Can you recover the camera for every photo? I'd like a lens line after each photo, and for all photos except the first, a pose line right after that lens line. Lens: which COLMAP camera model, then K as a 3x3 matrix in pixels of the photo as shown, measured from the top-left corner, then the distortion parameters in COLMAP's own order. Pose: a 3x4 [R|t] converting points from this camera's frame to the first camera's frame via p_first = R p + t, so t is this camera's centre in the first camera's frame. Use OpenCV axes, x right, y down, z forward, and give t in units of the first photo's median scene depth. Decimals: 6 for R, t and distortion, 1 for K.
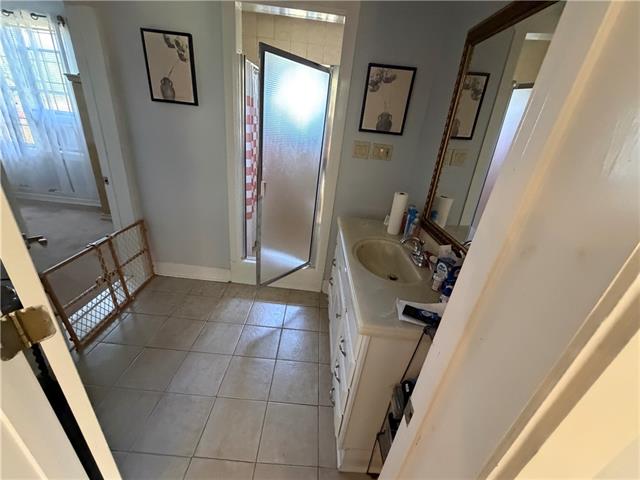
lens RADIAL K [[255.7, 0, 321.8], [0, 255.7, 241.3], [0, 0, 1]] dist [0.002256, 0.000307]
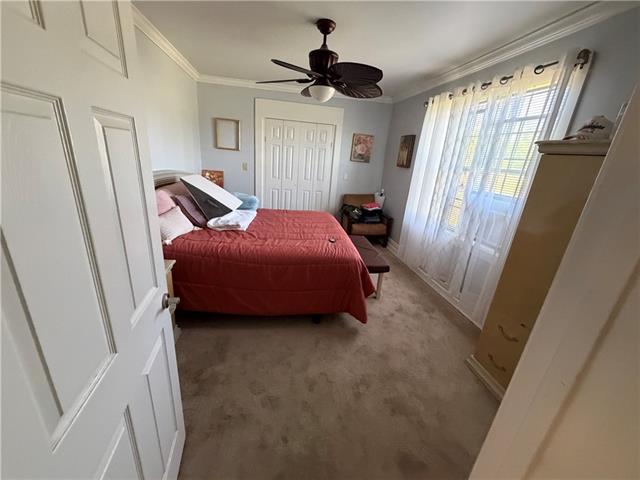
lens RADIAL K [[255.7, 0, 318.8], [0, 255.7, 241.3], [0, 0, 1]] dist [0.002256, 0.000307]
pose [[0.224854, 0.216584, -0.950017, -0.420703], [-0.445320, 0.890046, 0.097512, -0.231562], [0.866678, 0.401136, 0.296580, 0.393460]]
